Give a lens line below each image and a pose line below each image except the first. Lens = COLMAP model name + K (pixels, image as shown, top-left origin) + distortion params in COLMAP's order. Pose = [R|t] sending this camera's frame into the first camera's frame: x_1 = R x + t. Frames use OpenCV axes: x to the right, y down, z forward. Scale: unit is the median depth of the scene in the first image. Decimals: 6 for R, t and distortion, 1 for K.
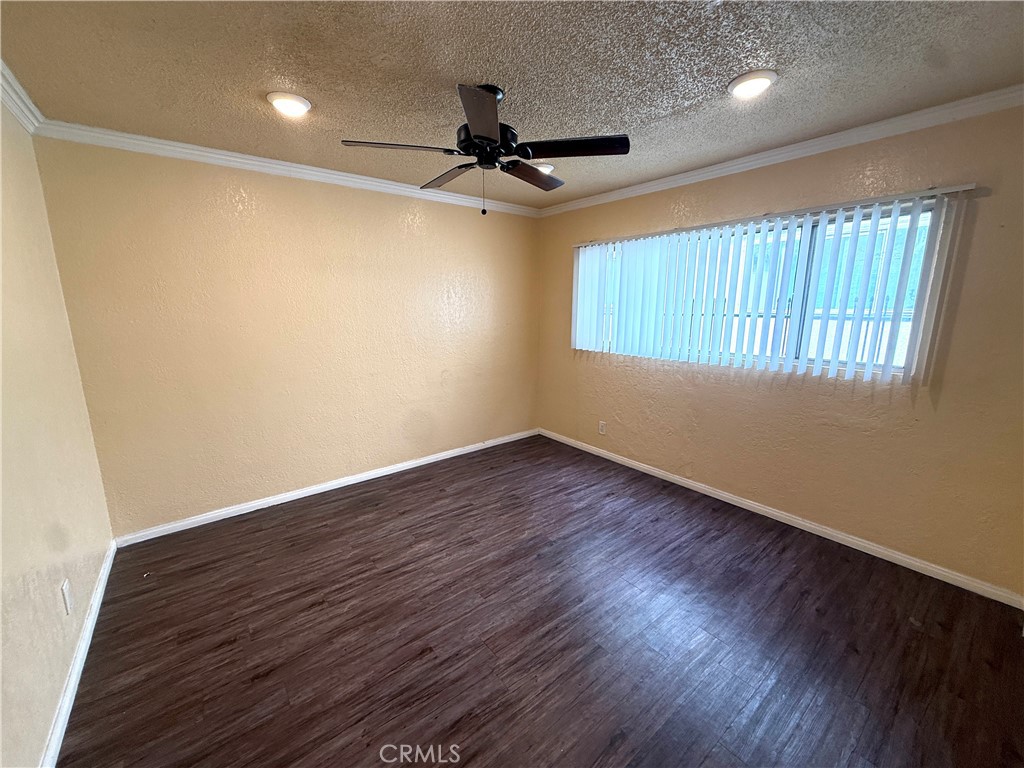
lens RADIAL K [[408.3, 0, 510.6], [0, 408.3, 383.5], [0, 0, 1]] dist [0.000968, -0.000304]
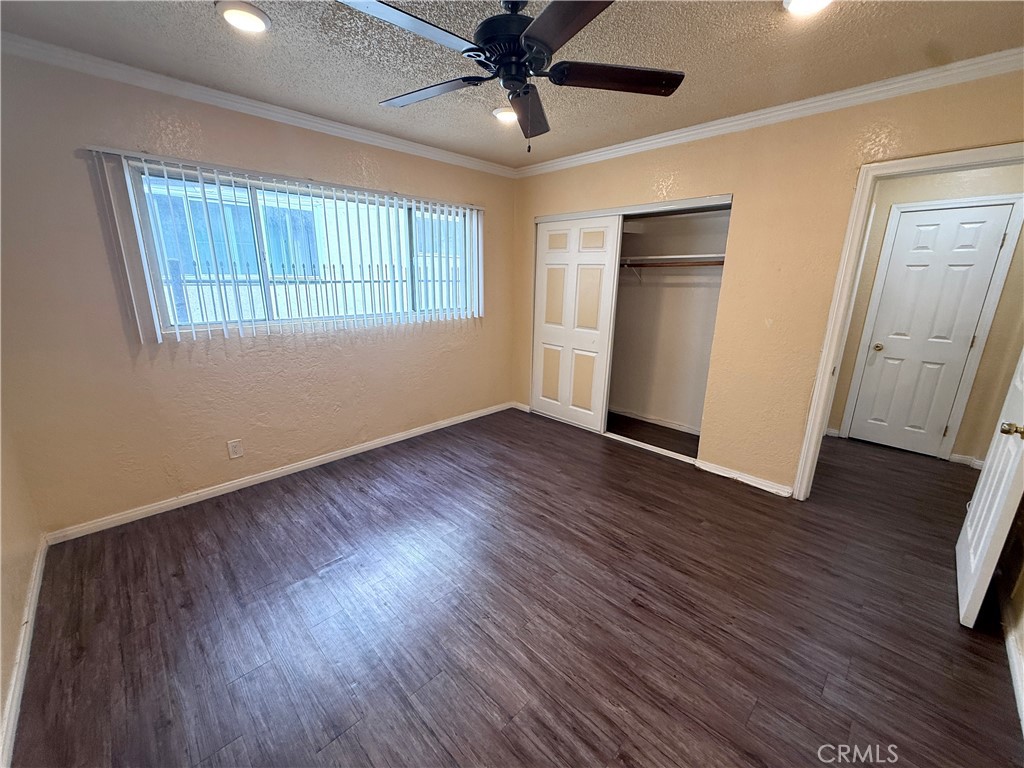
lens RADIAL K [[408.3, 0, 510.6], [0, 408.3, 383.5], [0, 0, 1]] dist [0.000968, -0.000304]
pose [[-0.111539, -0.253070, 0.960997, -0.782922], [0.181611, 0.945554, 0.270083, -0.165054], [-0.977024, 0.204652, -0.059506, 0.959127]]
